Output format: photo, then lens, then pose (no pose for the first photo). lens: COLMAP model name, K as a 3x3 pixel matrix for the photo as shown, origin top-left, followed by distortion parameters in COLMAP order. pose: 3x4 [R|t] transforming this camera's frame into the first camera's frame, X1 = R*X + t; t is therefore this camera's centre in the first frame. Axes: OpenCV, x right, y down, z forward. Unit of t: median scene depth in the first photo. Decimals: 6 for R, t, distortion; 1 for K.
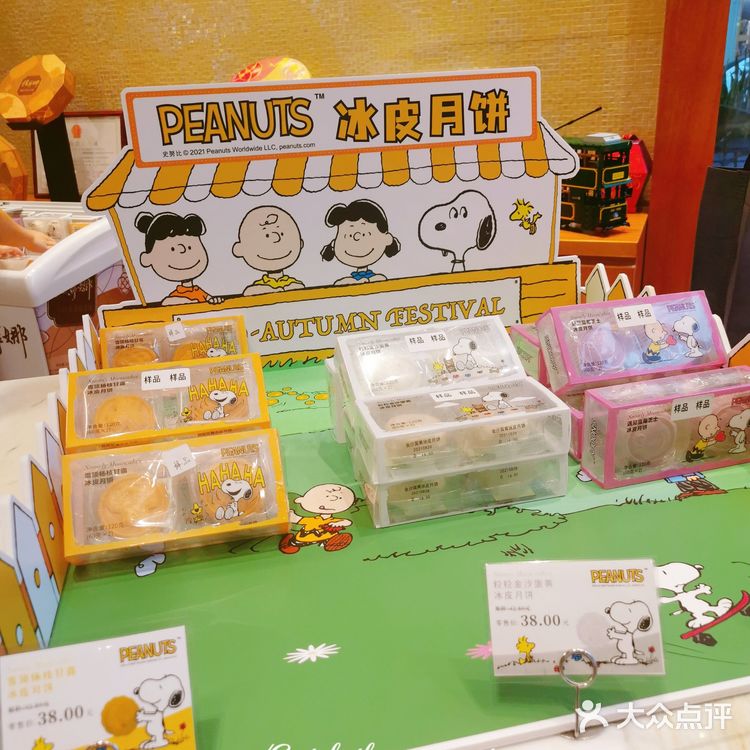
lens RADIAL K [[776.1, 0, 378.4], [0, 776.1, 372.3], [0, 0, 1]] dist [0.027854, 0.000000]
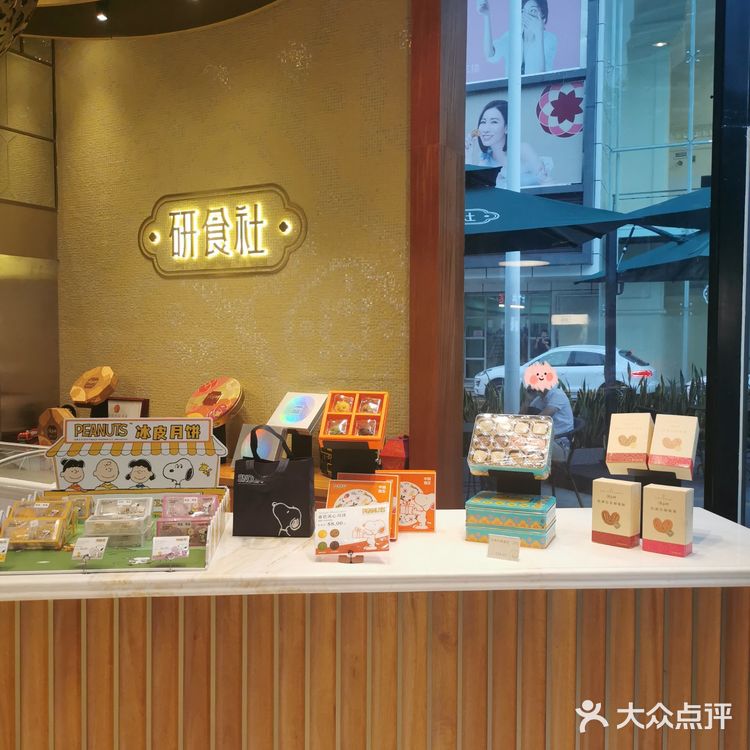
lens RADIAL K [[776.1, 0, 370.7], [0, 776.1, 374.6], [0, 0, 1]] dist [0.027854, 0.000000]
pose [[0.990547, 0.056131, -0.125163, 1.121536], [-0.093719, 0.943210, -0.318704, 0.305513], [0.100166, 0.327421, 0.939554, -1.642177]]
